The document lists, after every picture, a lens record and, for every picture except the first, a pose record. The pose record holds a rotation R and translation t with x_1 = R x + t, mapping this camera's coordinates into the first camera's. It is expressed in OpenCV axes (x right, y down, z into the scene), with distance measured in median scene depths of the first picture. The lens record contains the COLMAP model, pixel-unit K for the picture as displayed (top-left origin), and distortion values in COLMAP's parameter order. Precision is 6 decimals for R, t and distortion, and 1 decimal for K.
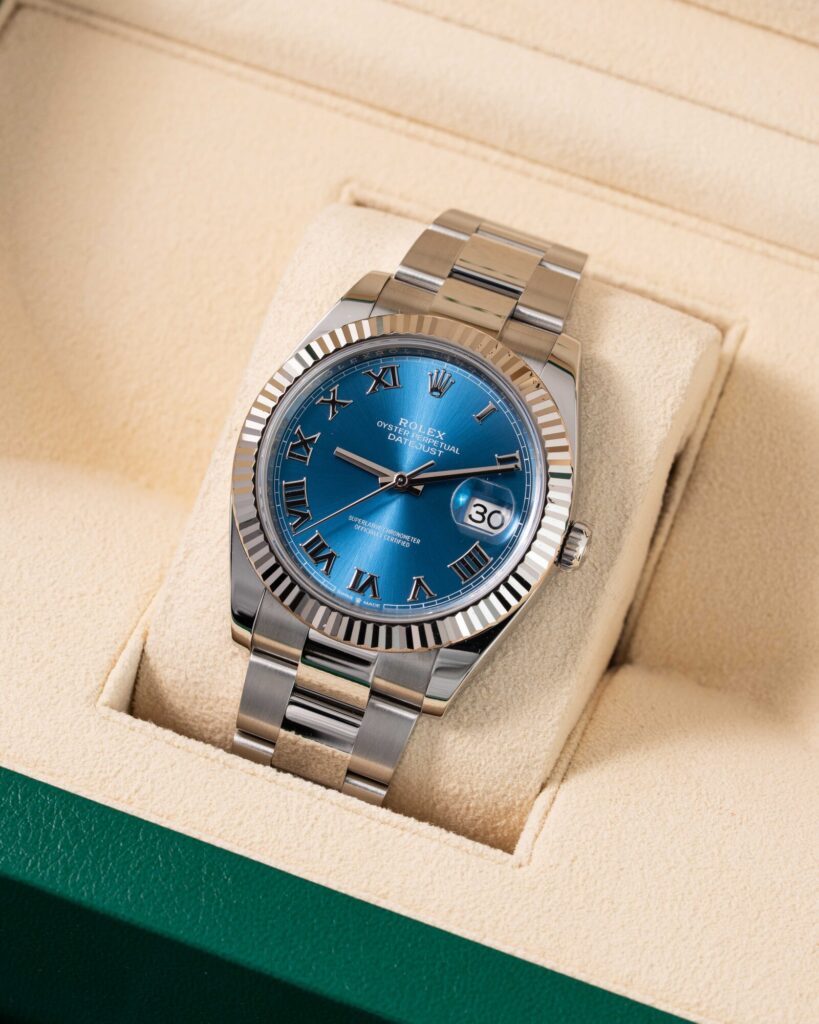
lens RADIAL K [[4361.2, 0, 409.5], [0, 4361.2, 512.0], [0, 0, 1]] dist [-0.016446, -4.015422]
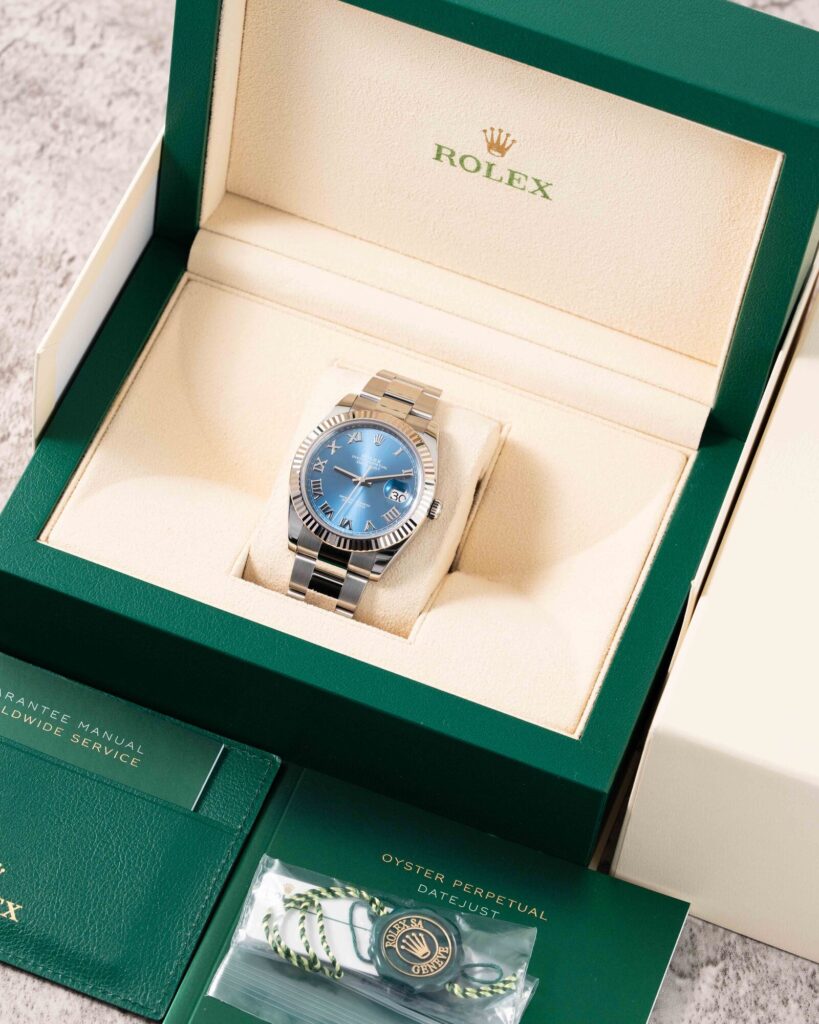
lens RADIAL K [[4361.2, 0, 409.5], [0, 4361.2, 512.0], [0, 0, 1]] dist [-0.016446, -4.015422]
pose [[0.999099, 0.018292, 0.038299, -0.065047], [-0.014991, 0.996289, -0.084751, 0.205212], [-0.039707, 0.084100, 0.995666, -1.317740]]
